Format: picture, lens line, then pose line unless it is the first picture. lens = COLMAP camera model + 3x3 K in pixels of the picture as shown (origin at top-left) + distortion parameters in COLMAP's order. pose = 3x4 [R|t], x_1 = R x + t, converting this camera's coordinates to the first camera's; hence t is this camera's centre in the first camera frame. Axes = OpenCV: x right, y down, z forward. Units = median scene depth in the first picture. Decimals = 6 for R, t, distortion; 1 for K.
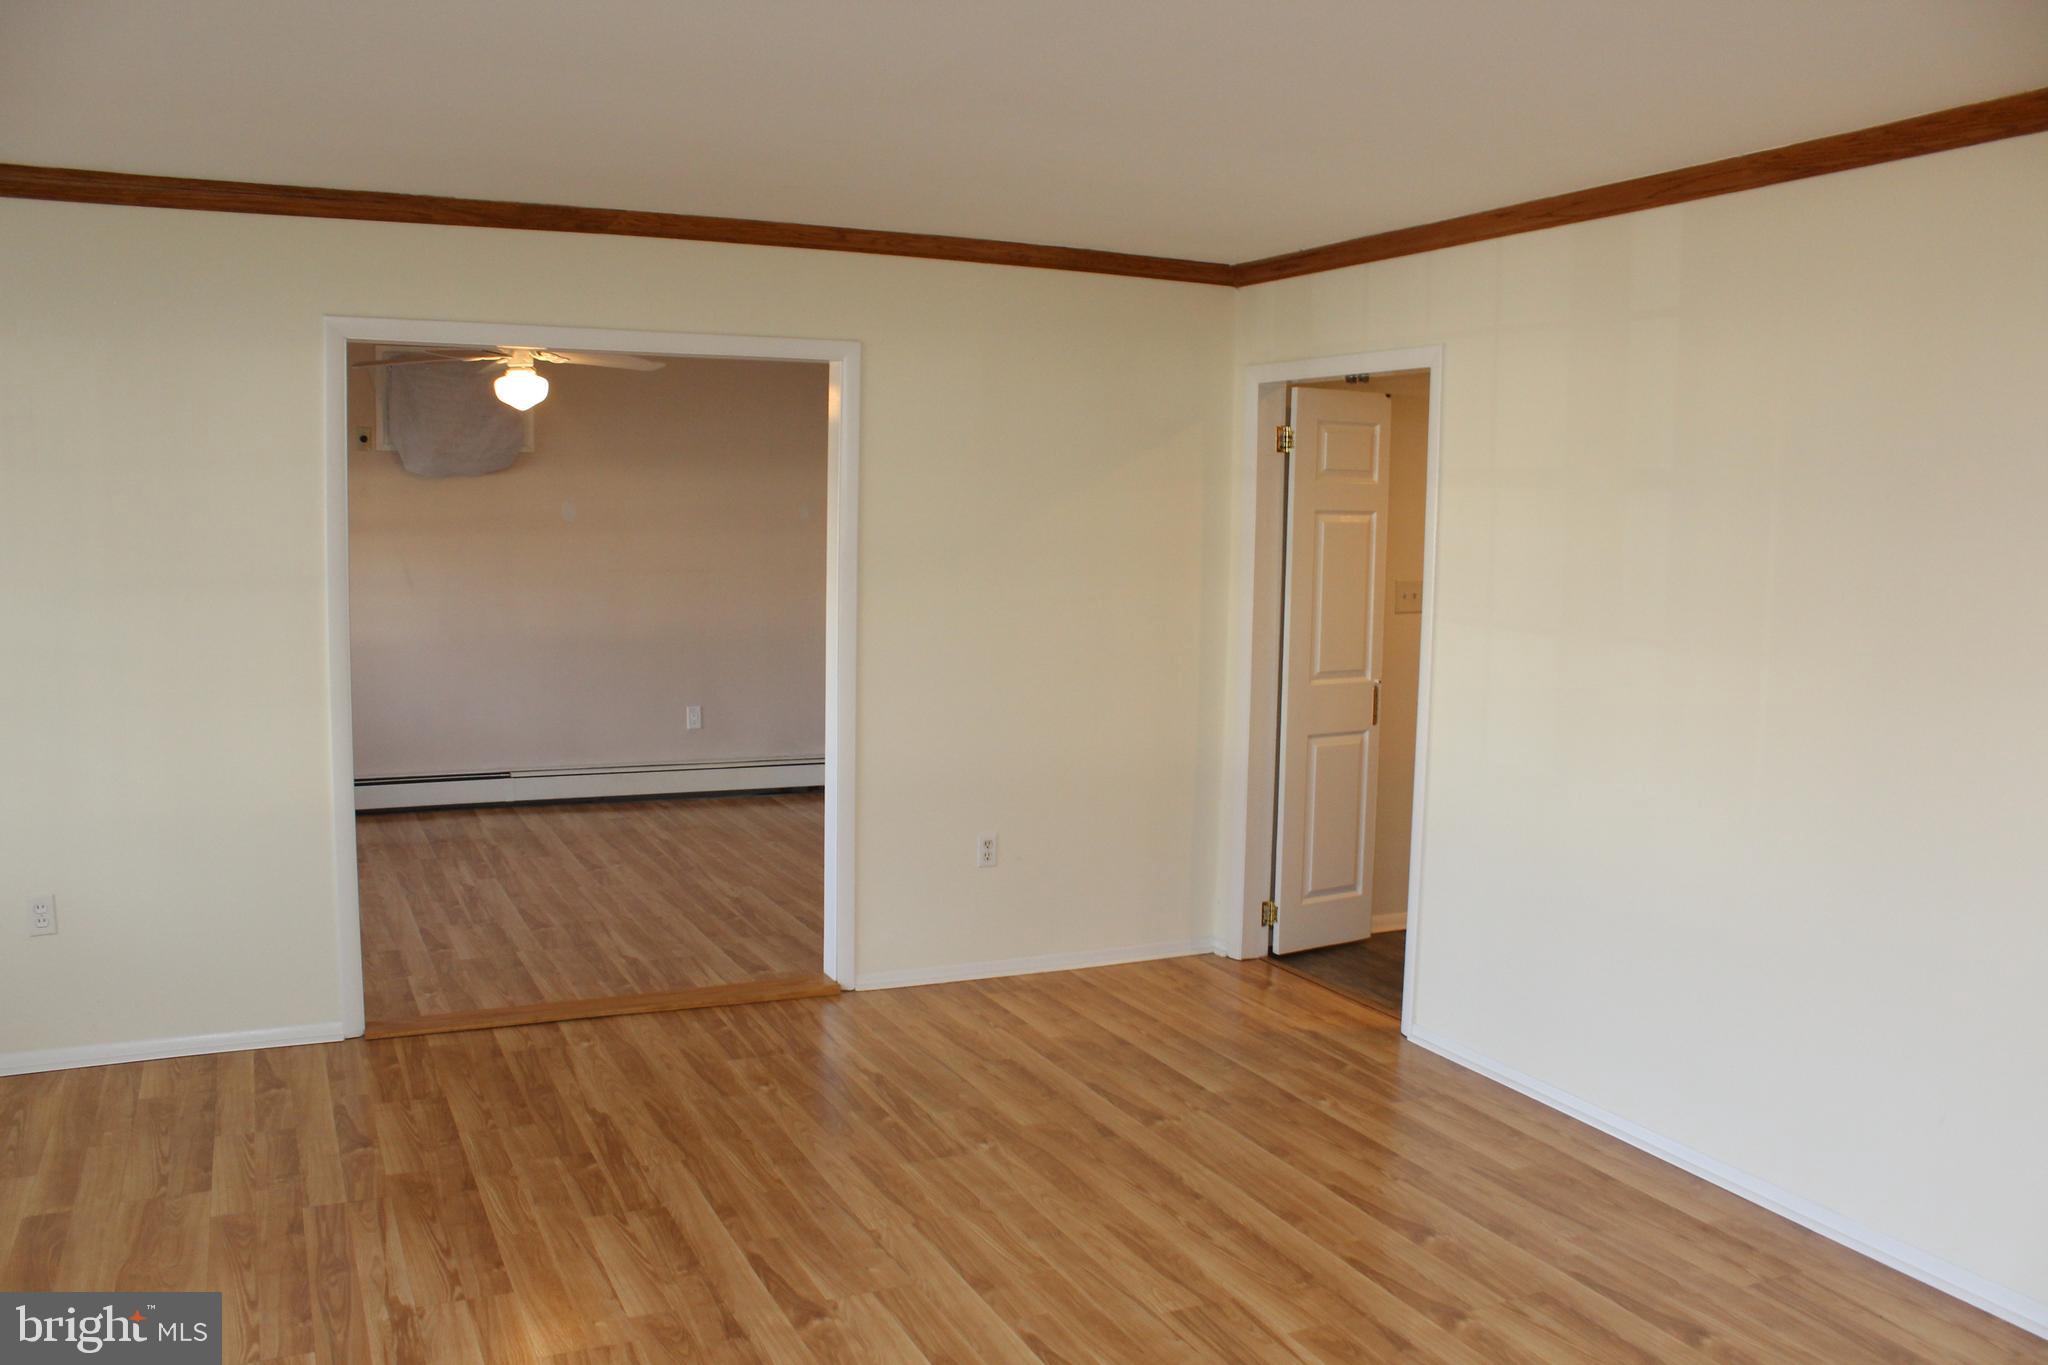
lens RADIAL K [[1703.7, 0, 1009.4], [0, 1703.7, 696.8], [0, 0, 1]] dist [-0.164636, 0.144080]
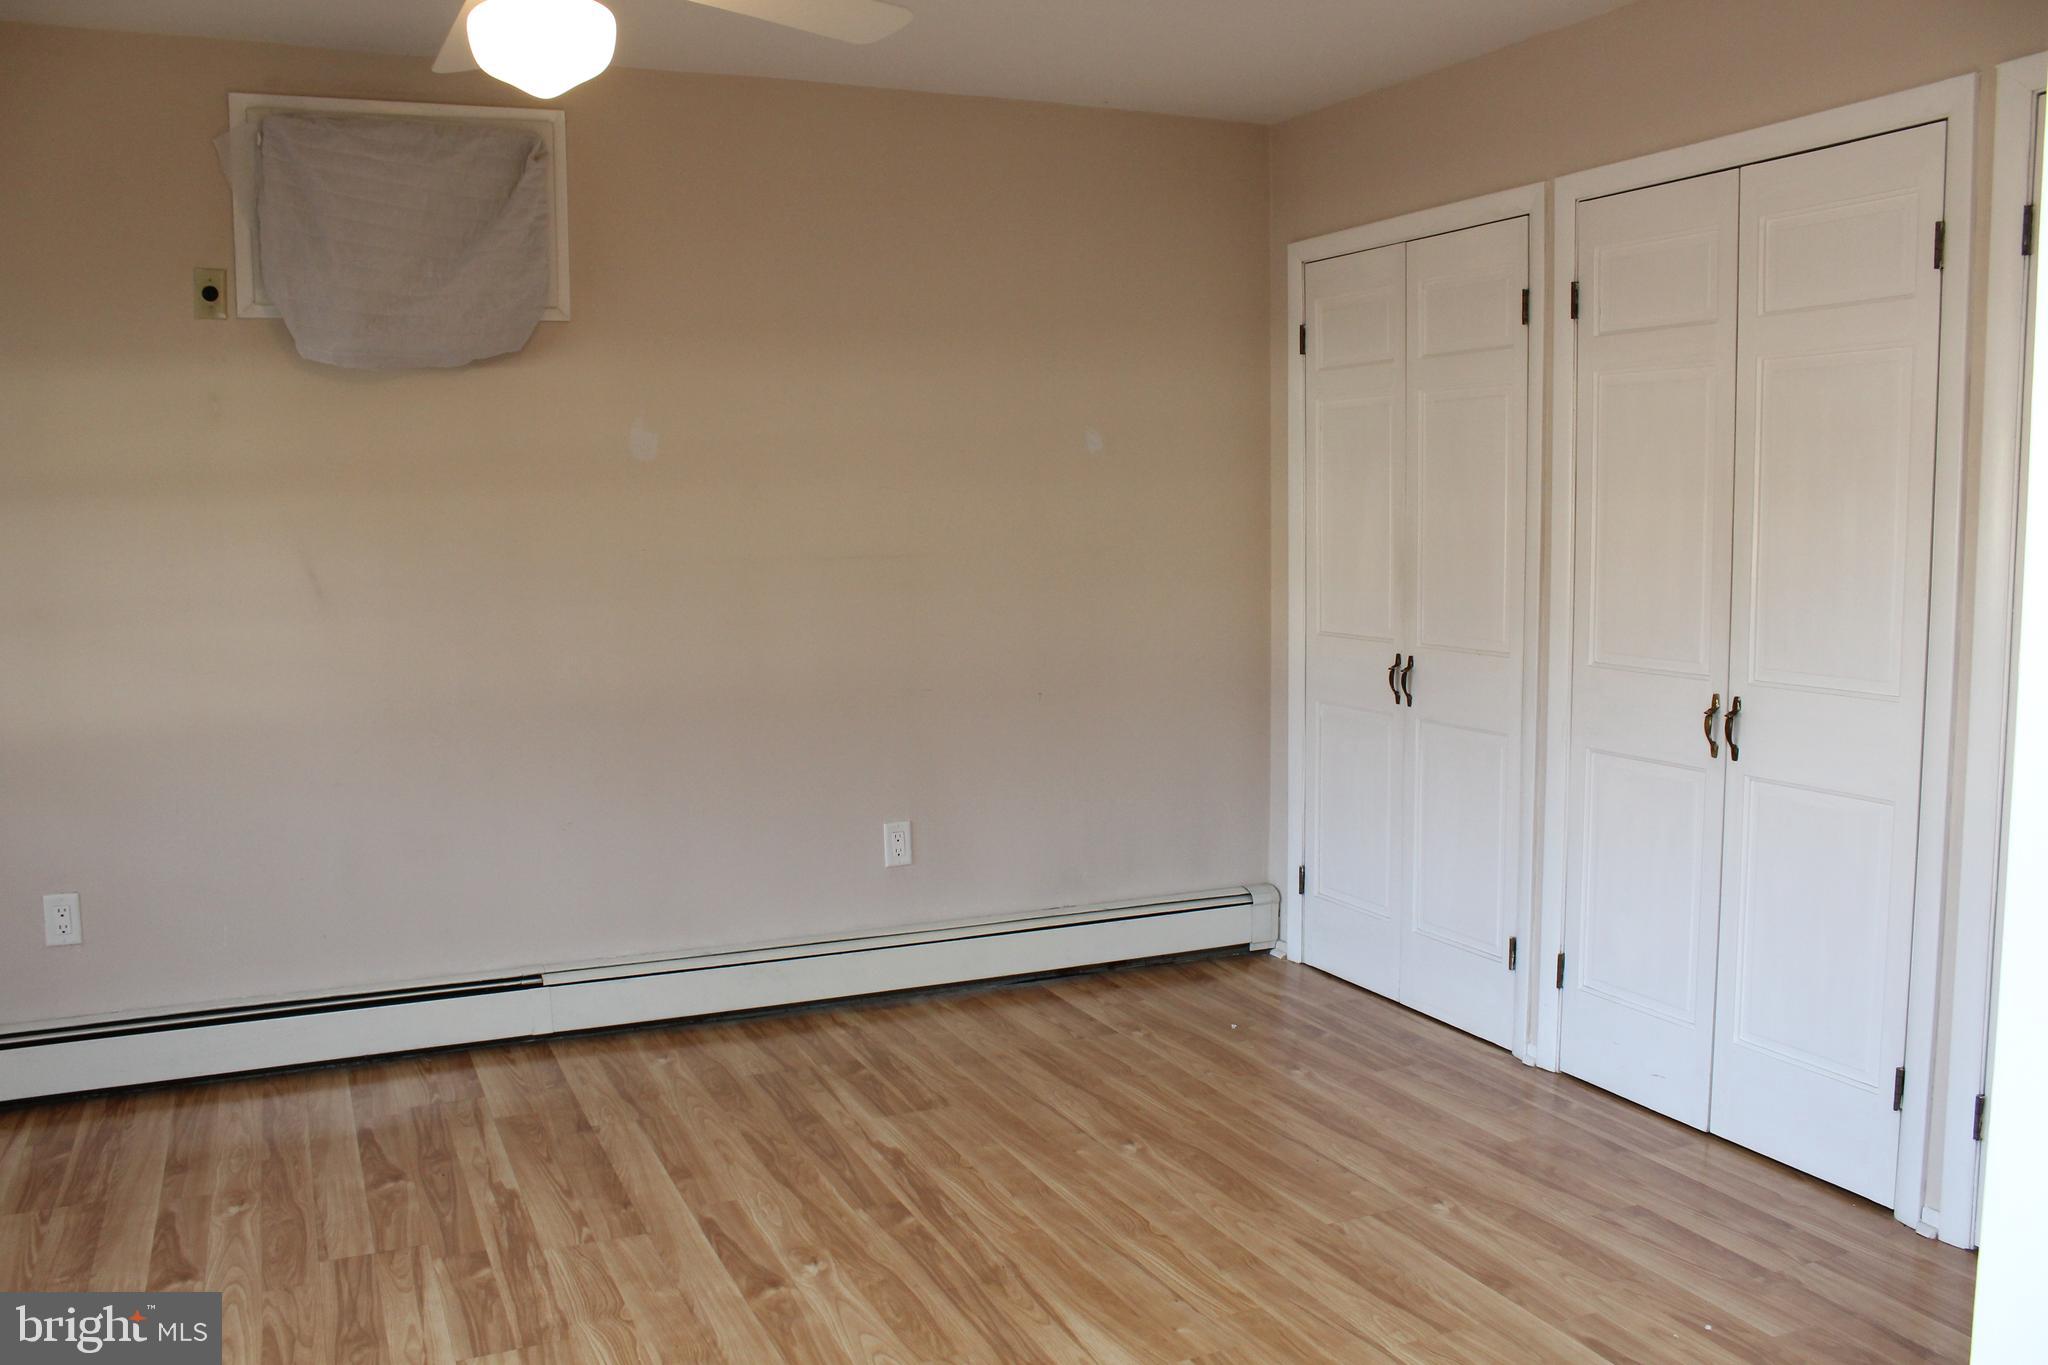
lens RADIAL K [[1703.7, 0, 1009.5], [0, 1703.7, 670.2], [0, 0, 1]] dist [-0.164636, 0.144080]
pose [[0.999494, -0.029275, -0.012443, -0.245642], [0.029137, 0.999513, -0.011153, -0.056477], [0.012764, 0.010785, 0.999860, 0.830080]]
